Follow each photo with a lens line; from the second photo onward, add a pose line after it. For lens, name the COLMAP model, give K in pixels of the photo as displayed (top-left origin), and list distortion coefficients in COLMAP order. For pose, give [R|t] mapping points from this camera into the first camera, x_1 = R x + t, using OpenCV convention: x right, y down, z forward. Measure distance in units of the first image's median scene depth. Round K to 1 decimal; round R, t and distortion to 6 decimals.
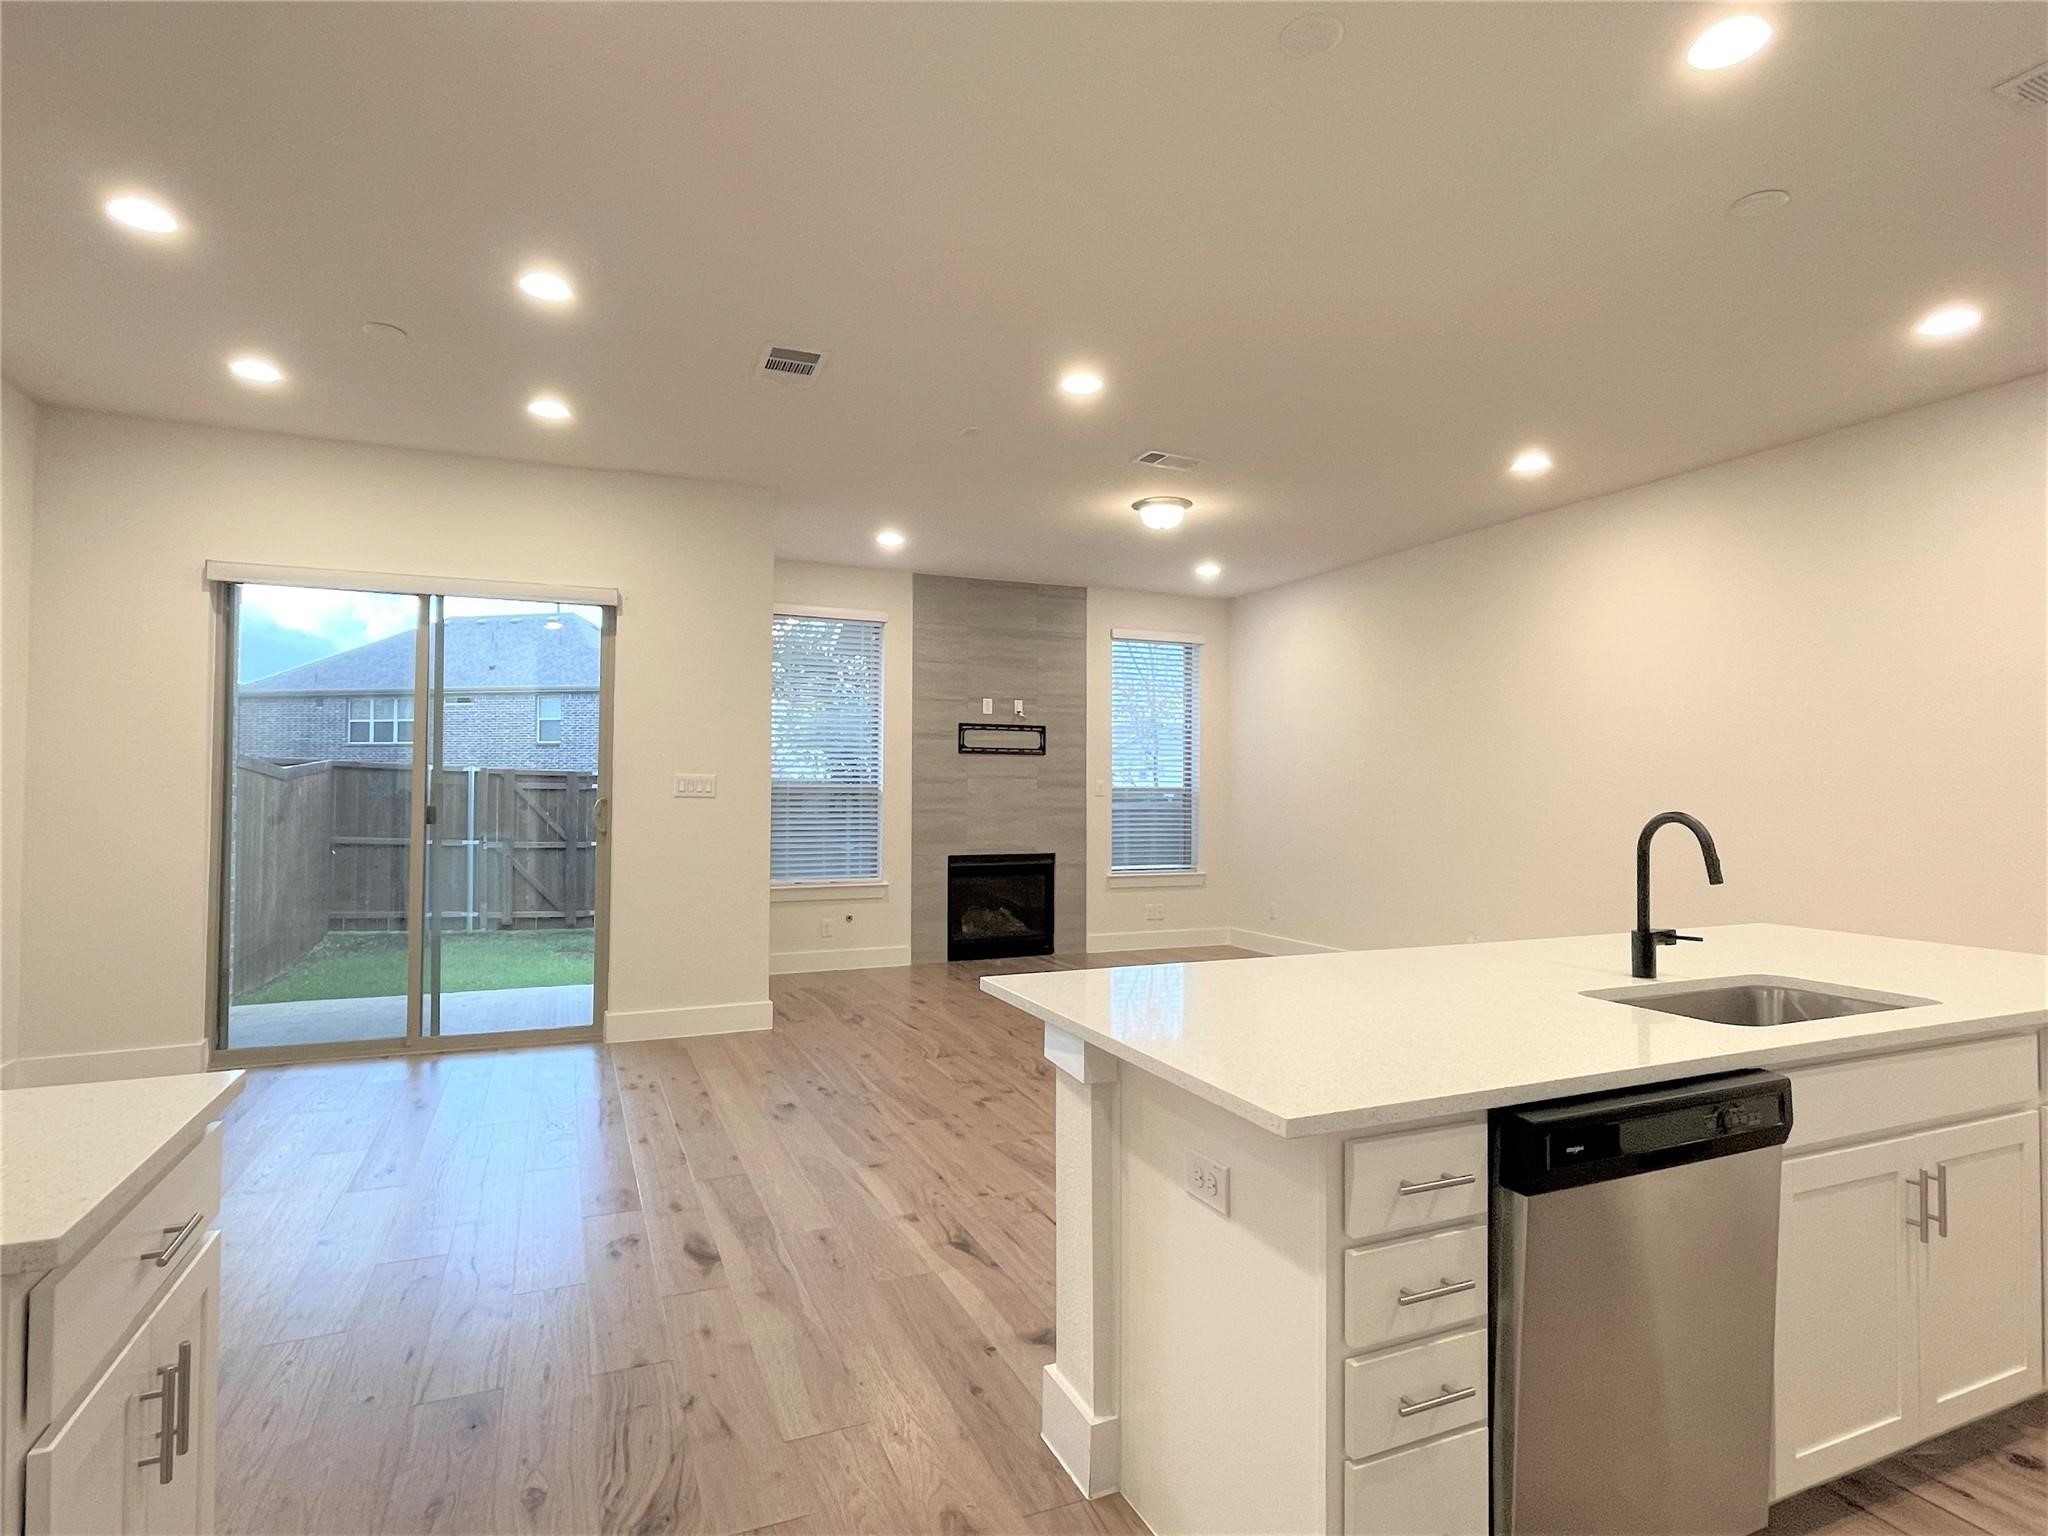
lens RADIAL K [[1061.5, 0, 1002.5], [0, 1061.5, 753.8], [0, 0, 1]] dist [-0.006269, 0.003993]
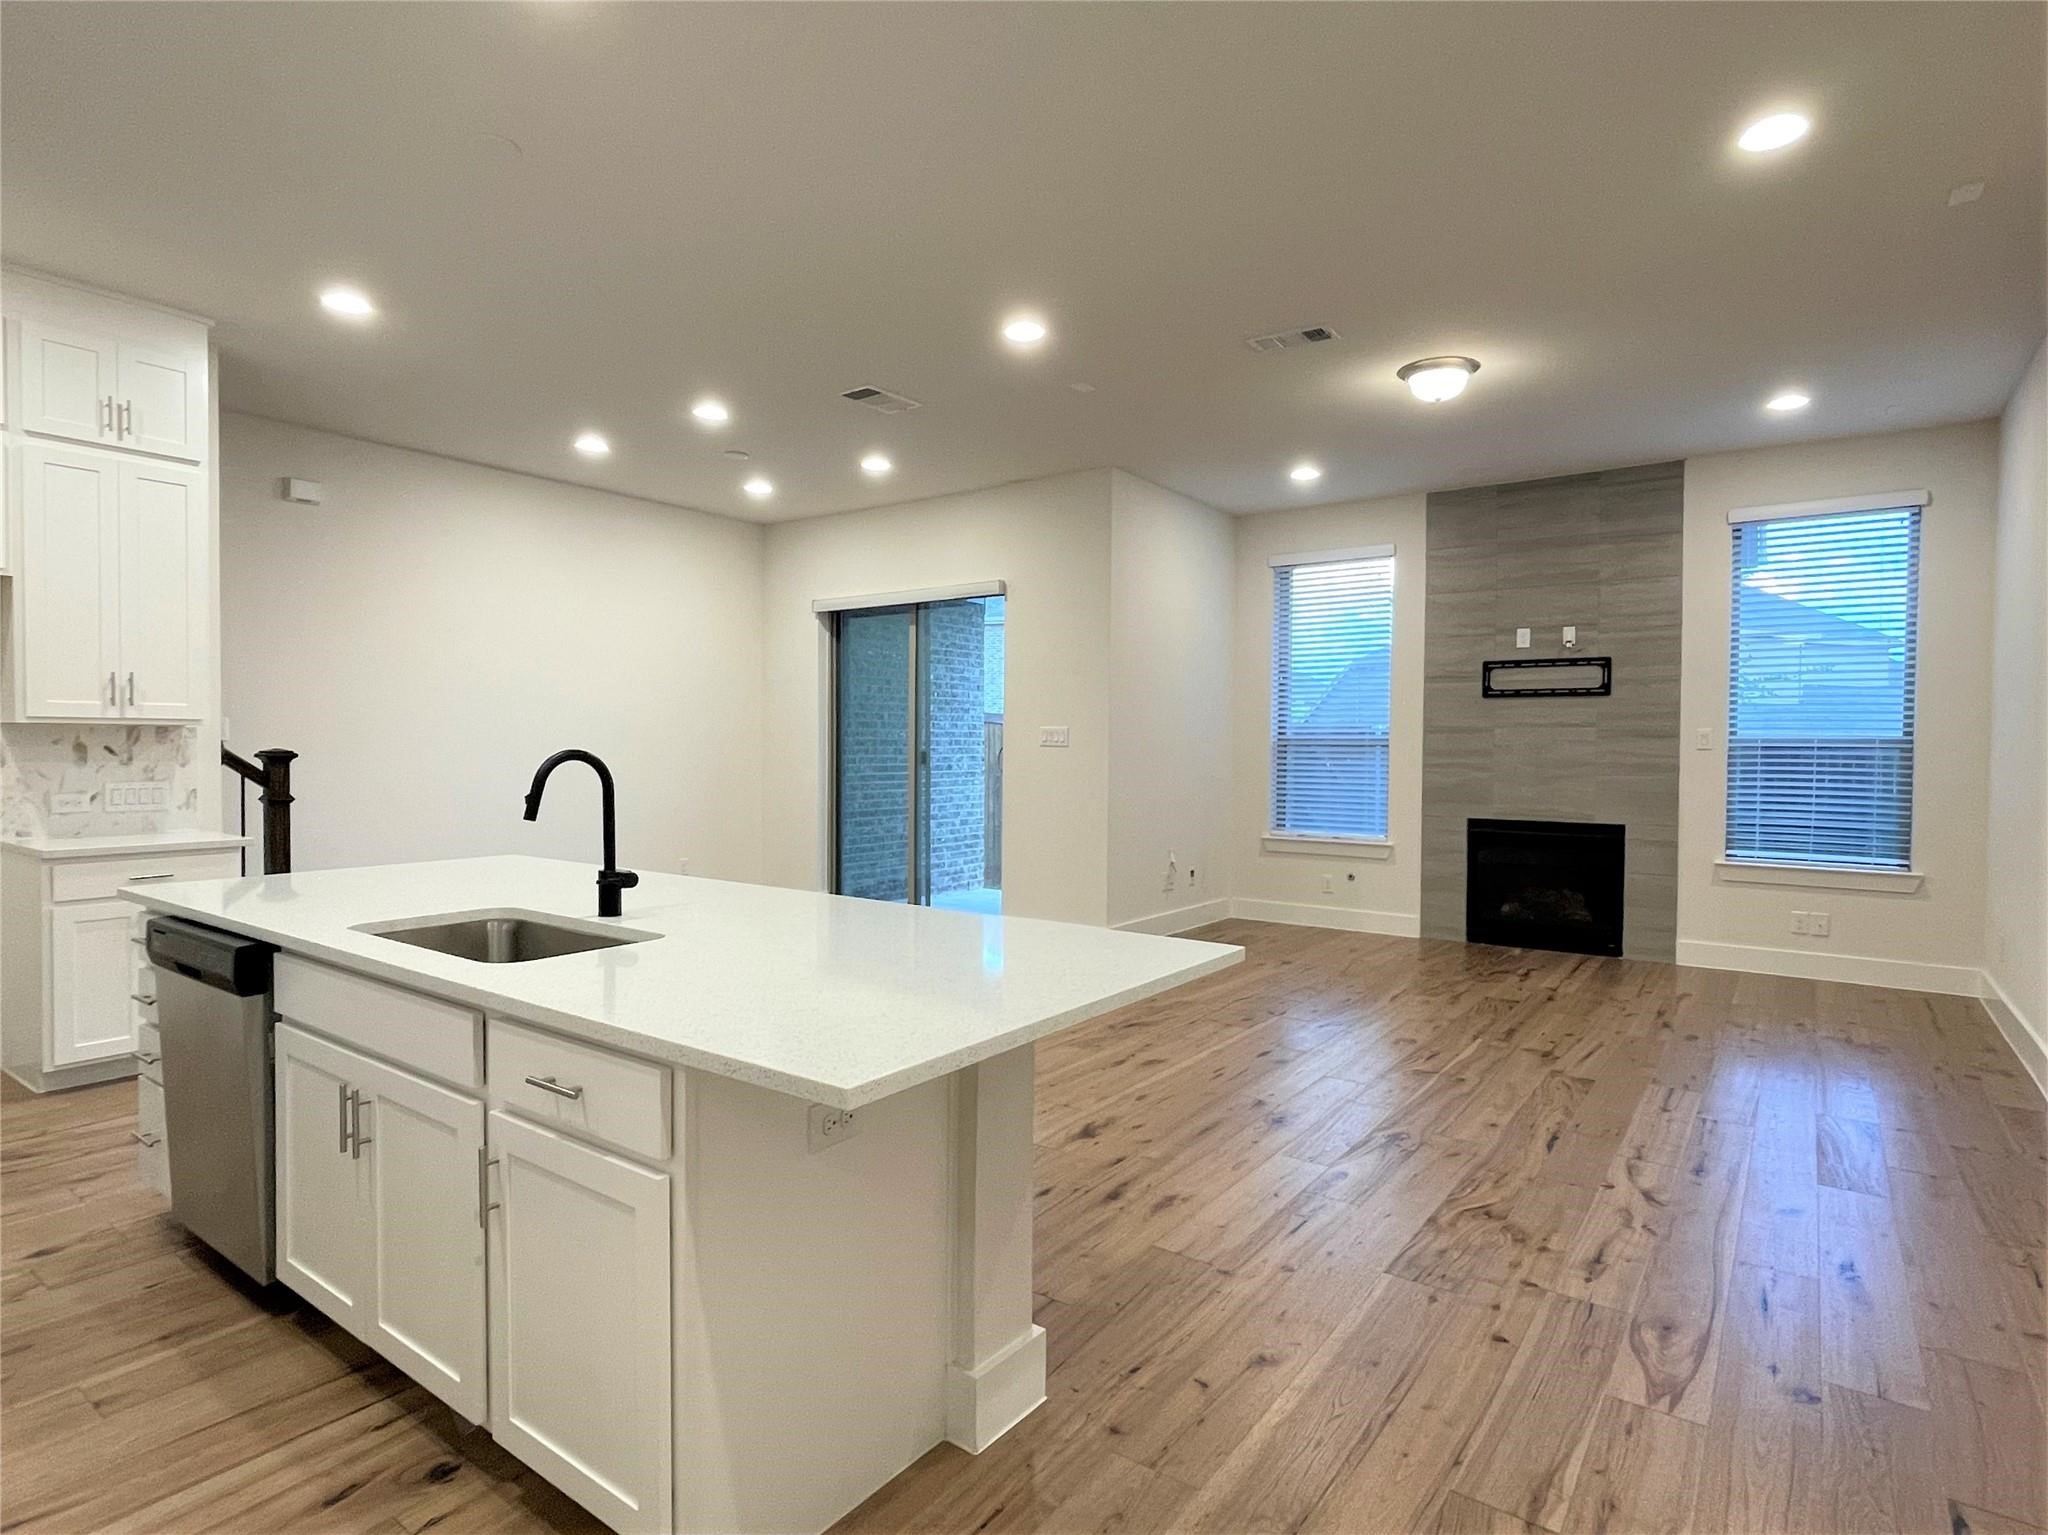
lens RADIAL K [[1061.5, 0, 1026.1], [0, 1061.5, 771.9], [0, 0, 1]] dist [-0.006269, 0.003993]
pose [[0.517908, 0.024126, -0.855096, 0.497247], [0.025275, 0.998734, 0.043486, 0.012520], [0.855063, -0.044134, 0.516642, 0.248315]]
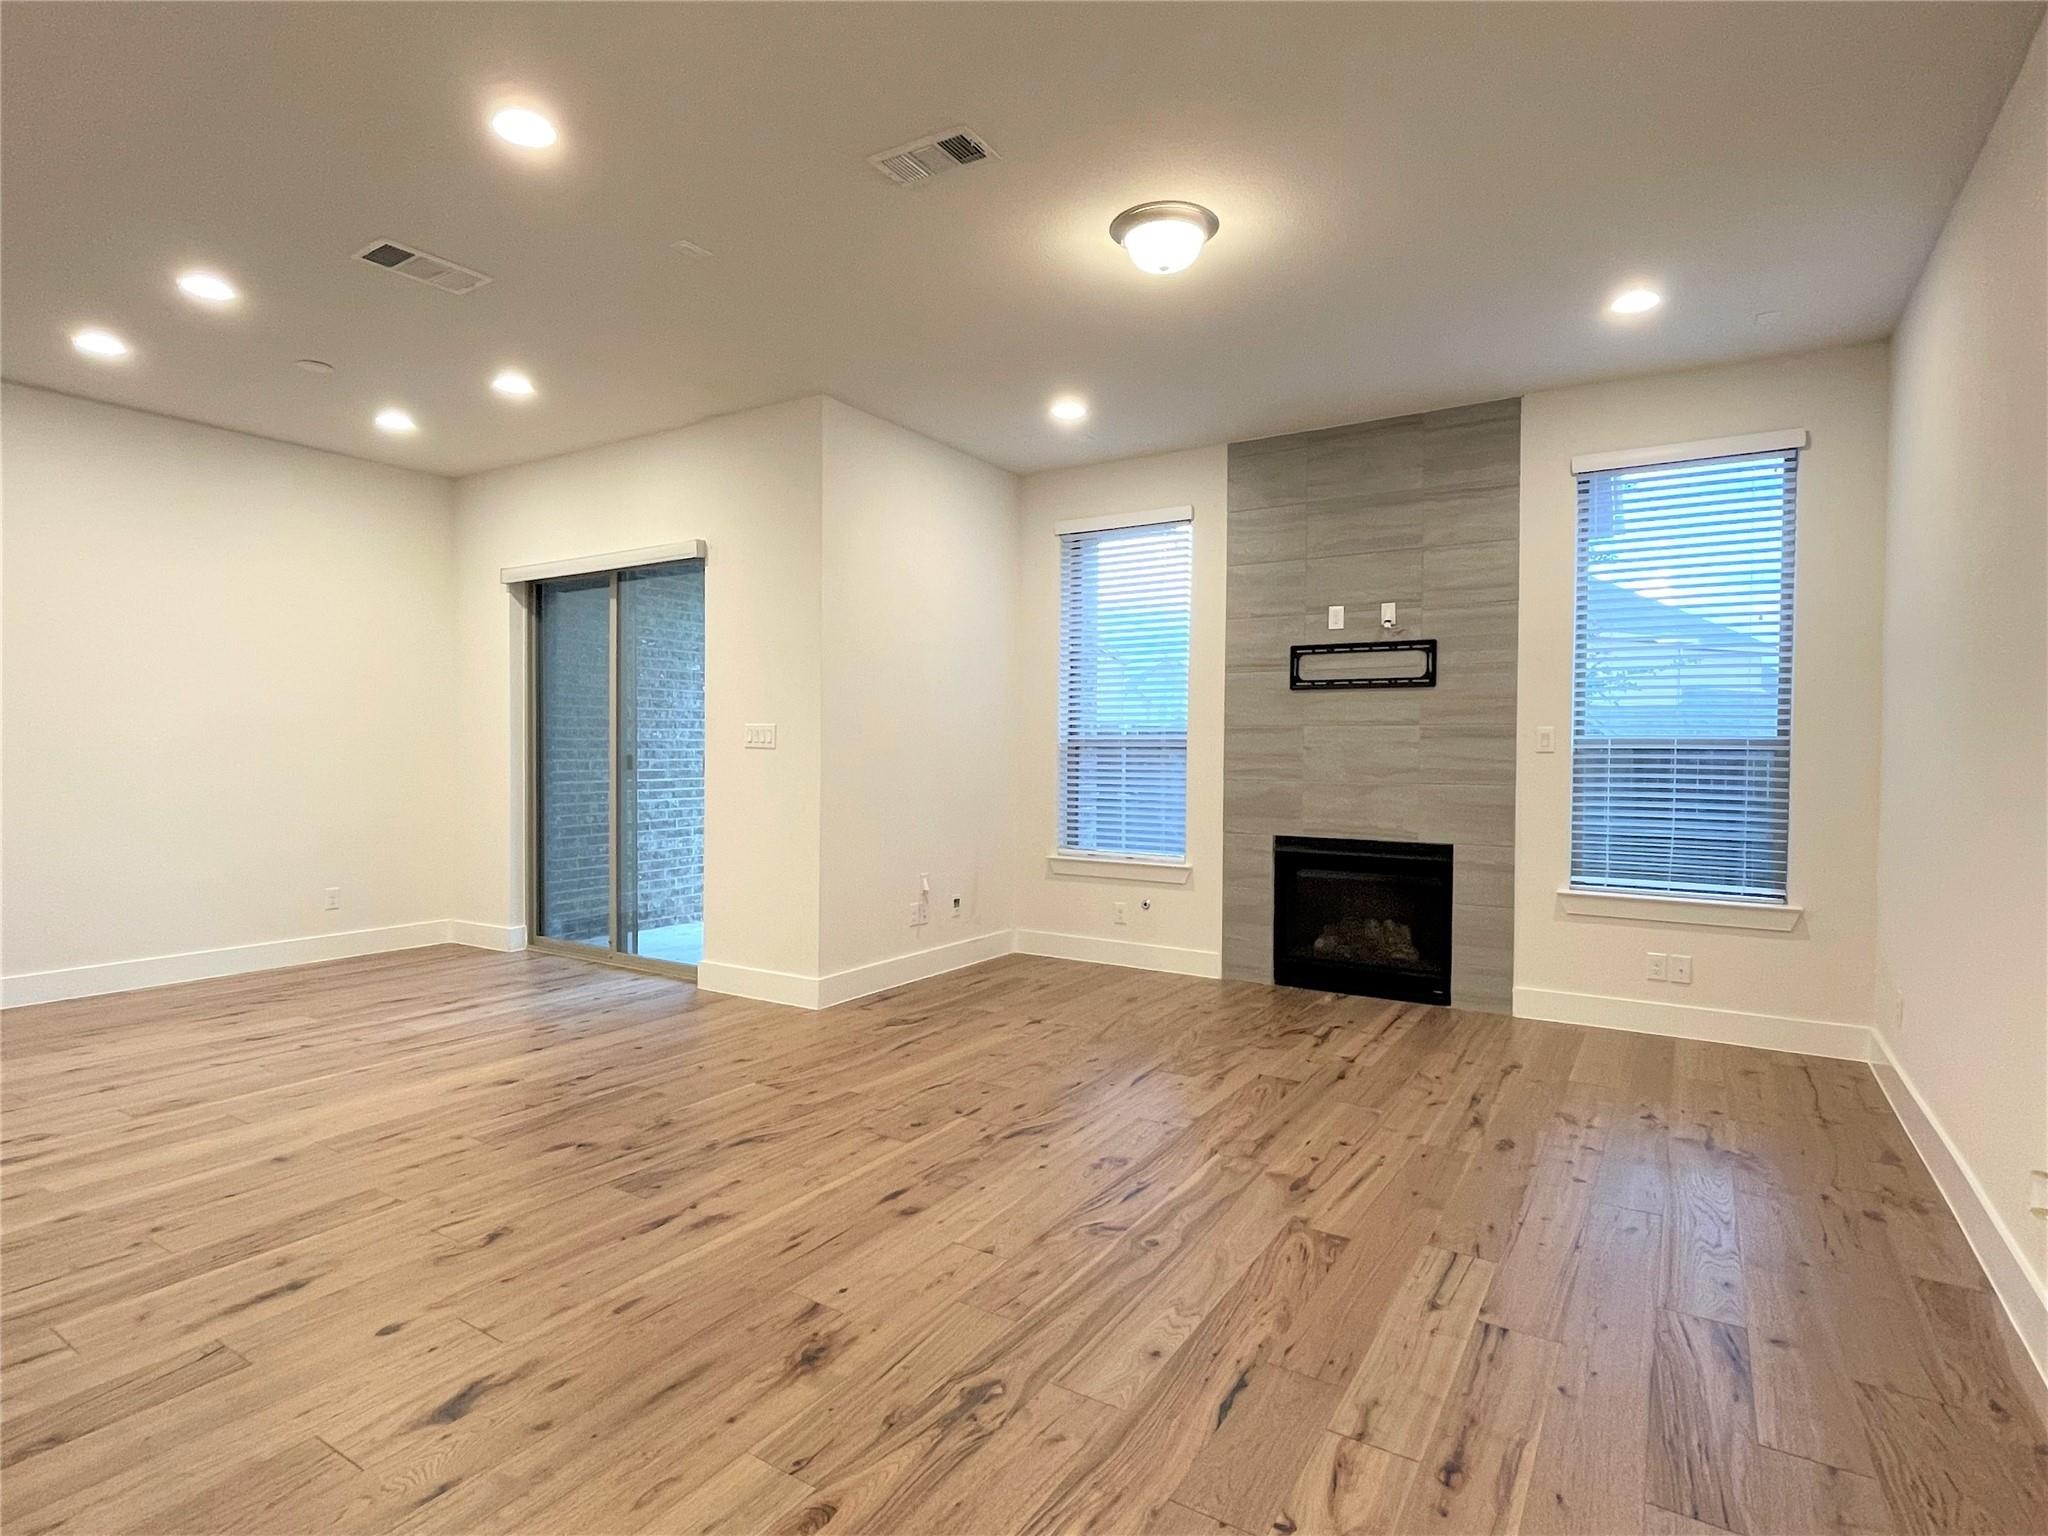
lens RADIAL K [[1061.5, 0, 1020.3], [0, 1061.5, 770.0], [0, 0, 1]] dist [-0.006269, 0.003993]
pose [[0.577232, 0.018791, -0.816364, 0.424878], [0.023062, 0.998961, 0.039300, 0.020756], [0.816255, -0.041512, 0.576199, 0.456031]]
